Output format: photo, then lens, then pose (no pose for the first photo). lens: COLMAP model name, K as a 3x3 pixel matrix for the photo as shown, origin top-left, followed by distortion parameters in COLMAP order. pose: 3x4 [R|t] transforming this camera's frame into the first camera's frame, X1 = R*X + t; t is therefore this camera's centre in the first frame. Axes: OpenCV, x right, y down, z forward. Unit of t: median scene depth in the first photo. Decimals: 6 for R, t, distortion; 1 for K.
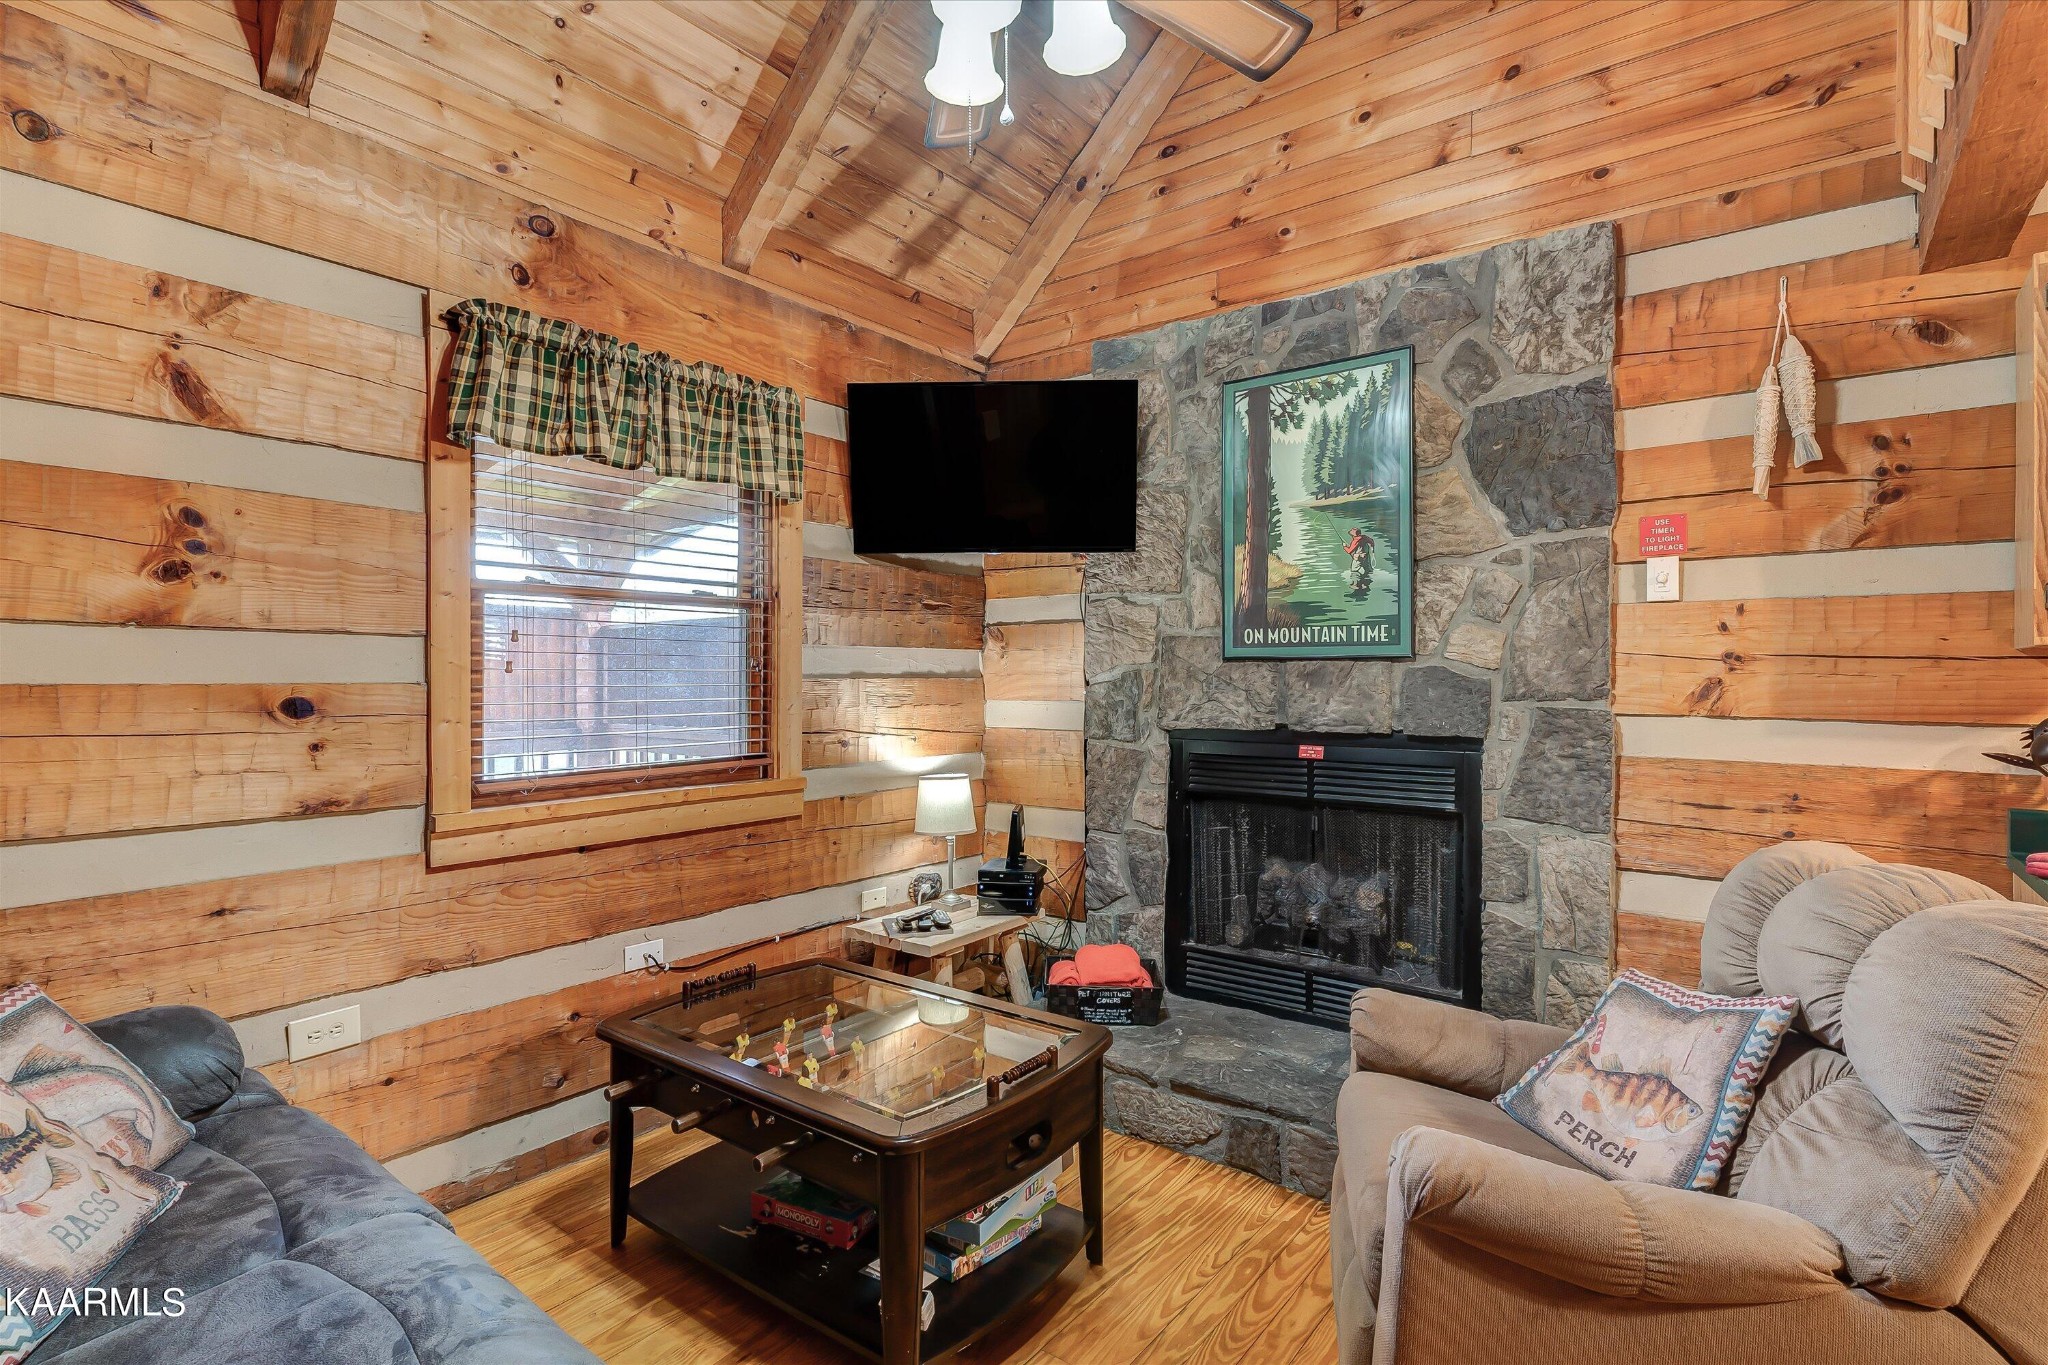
lens RADIAL K [[979.0, 0, 1030.6], [0, 979.0, 677.9], [0, 0, 1]] dist [-0.000274, -0.000009]
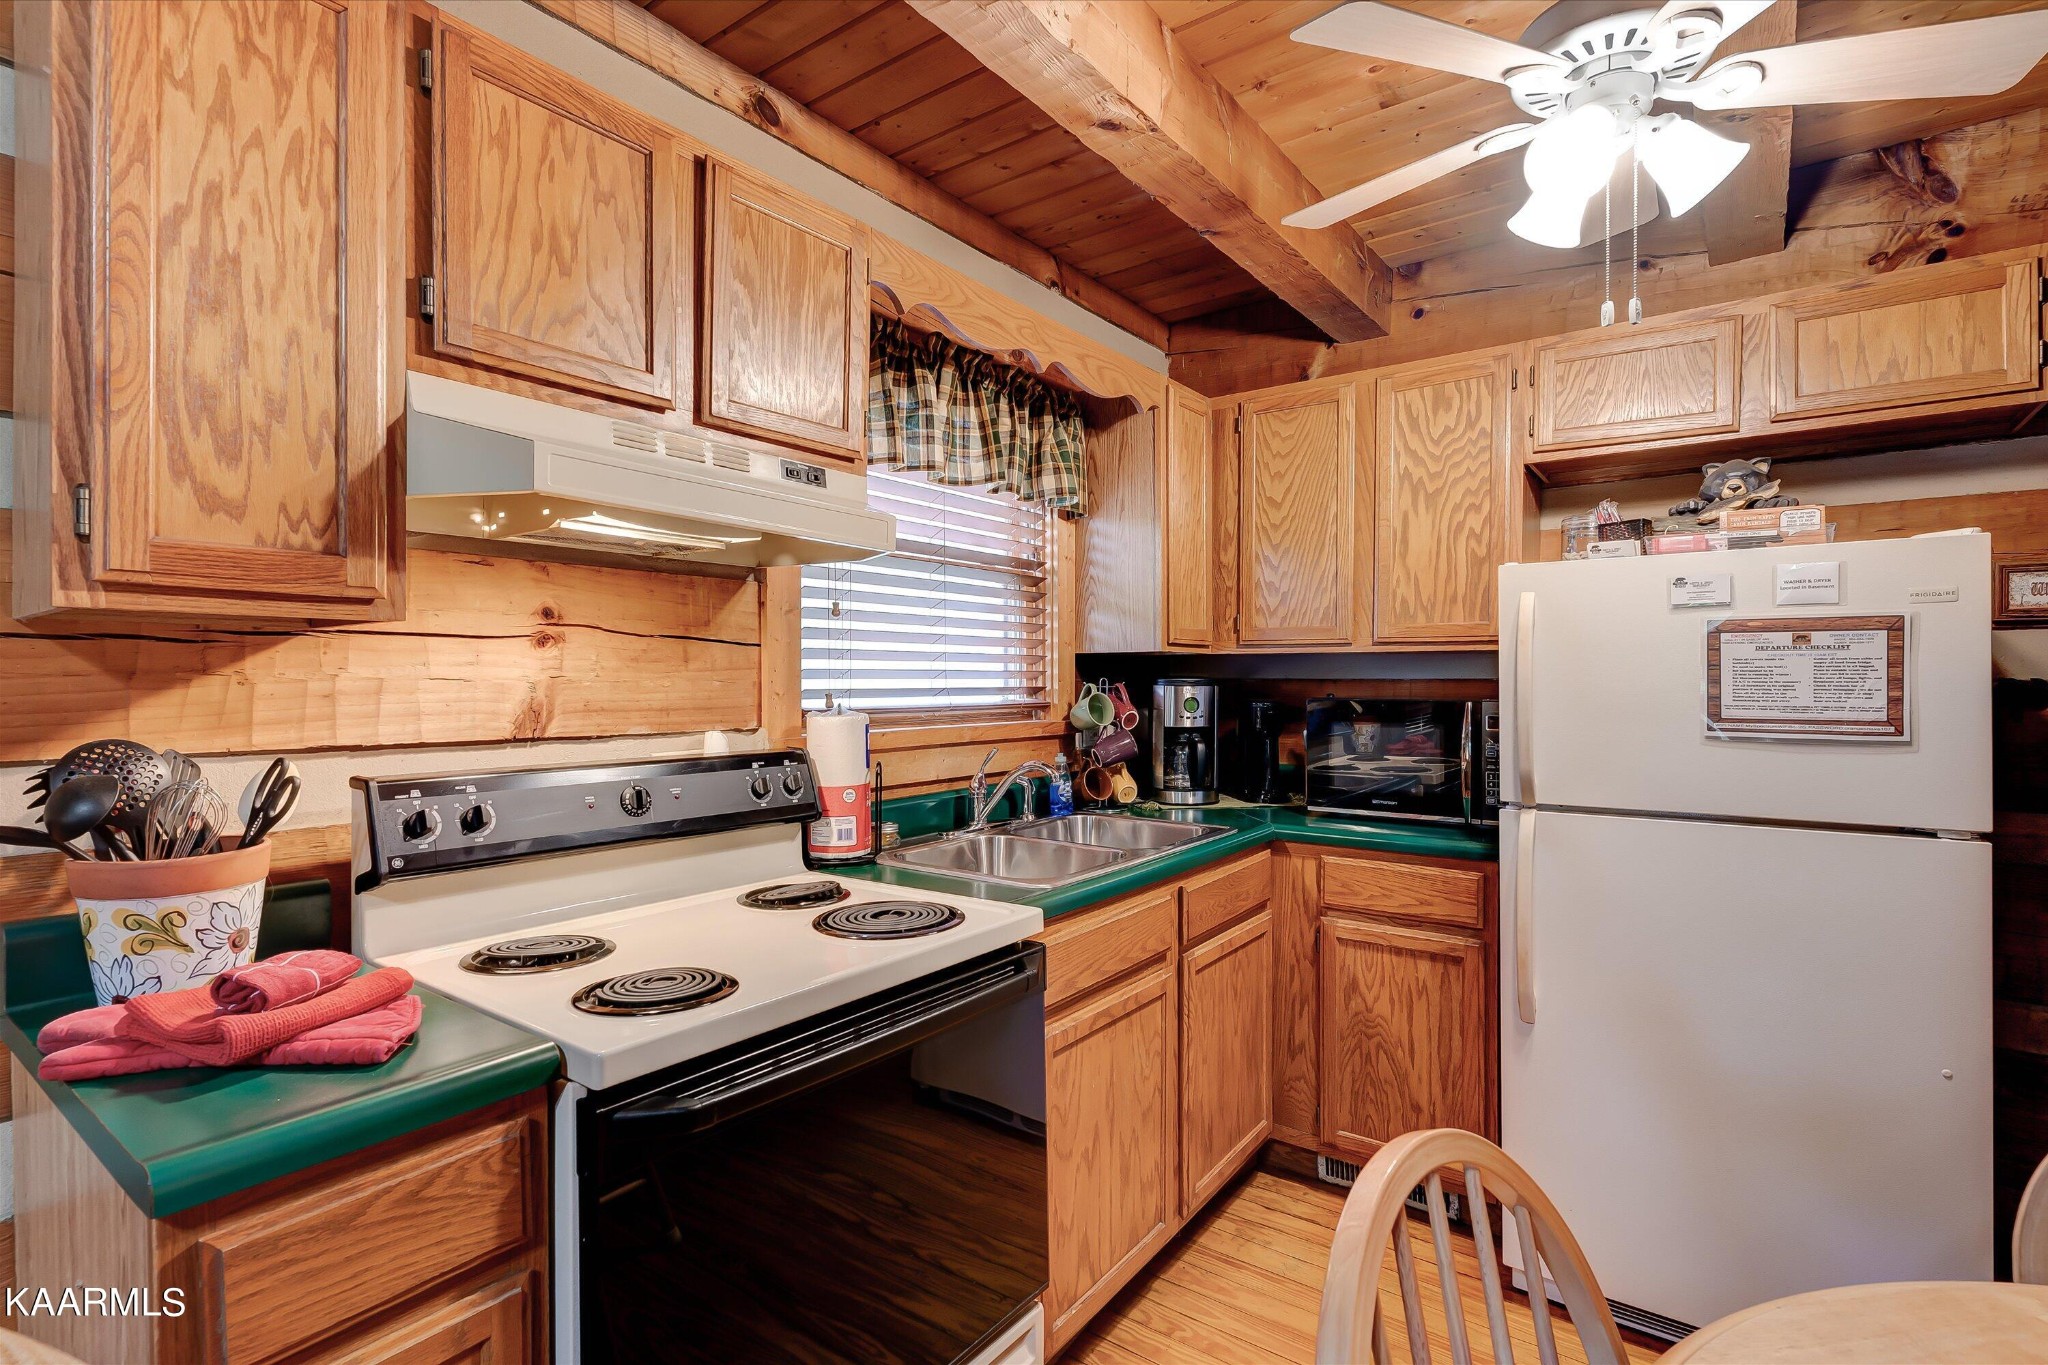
lens RADIAL K [[970.7, 0, 1023.9], [0, 970.7, 678.4], [0, 0, 1]] dist [-0.001063, 0.000002]
pose [[-0.021682, -0.001423, 0.999764, 0.381988], [0.002157, 0.999997, 0.001470, 0.002012], [-0.999763, 0.002188, -0.021678, 0.378535]]
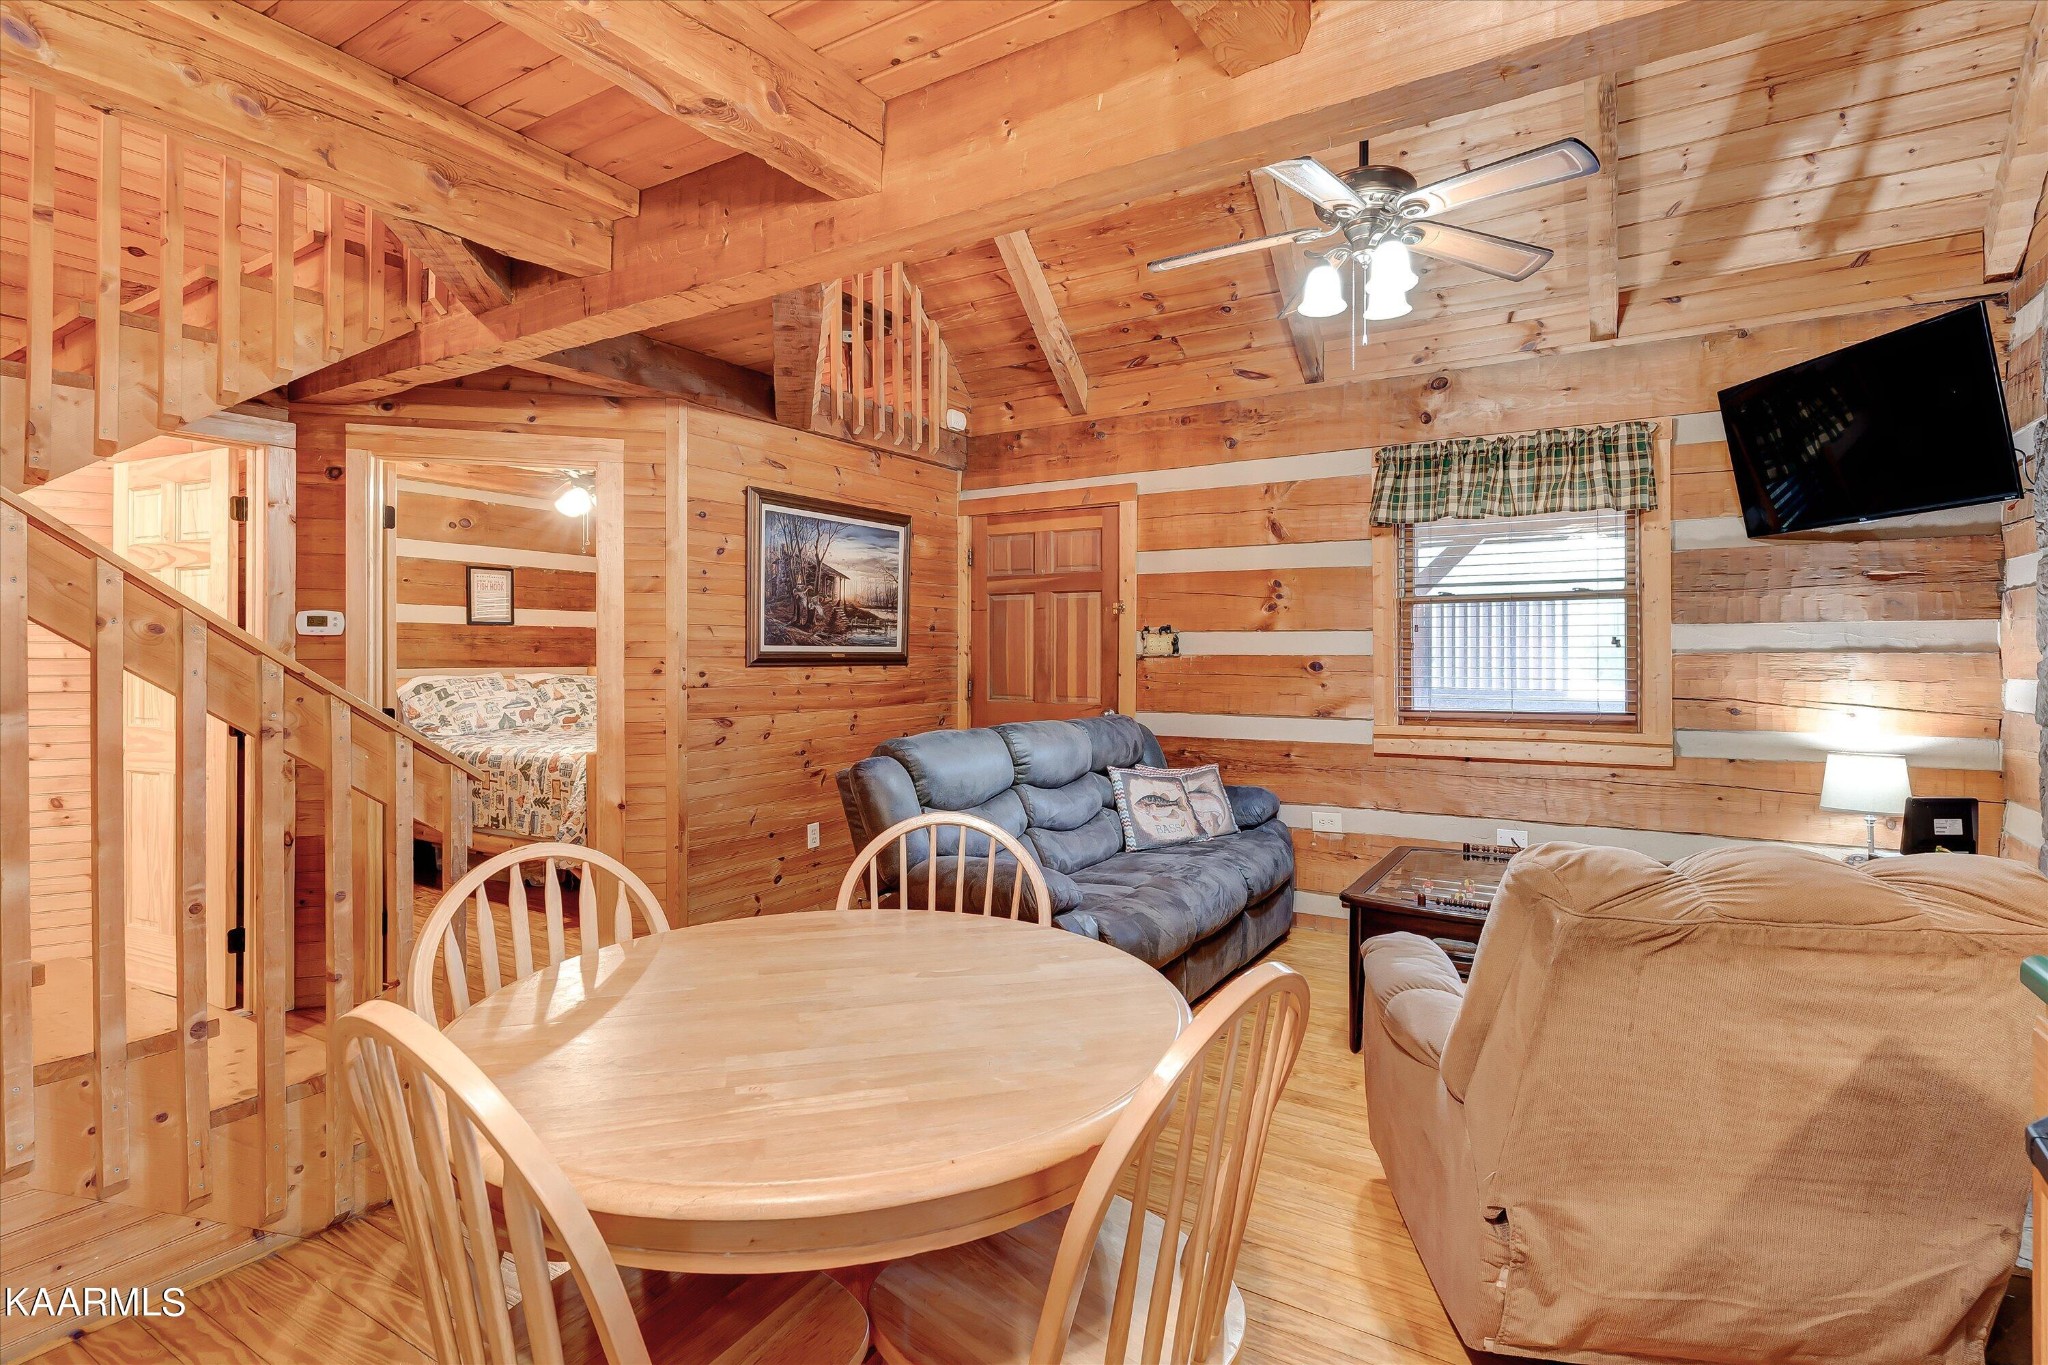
lens RADIAL K [[975.4, 0, 1014.9], [0, 975.4, 654.7], [0, 0, 1]] dist [0.002352, 0.000491]
pose [[0.117296, -0.000326, -0.993097, 1.052166], [-0.001409, 0.999999, -0.000495, 0.005606], [0.993096, 0.001457, 0.117295, 0.078950]]
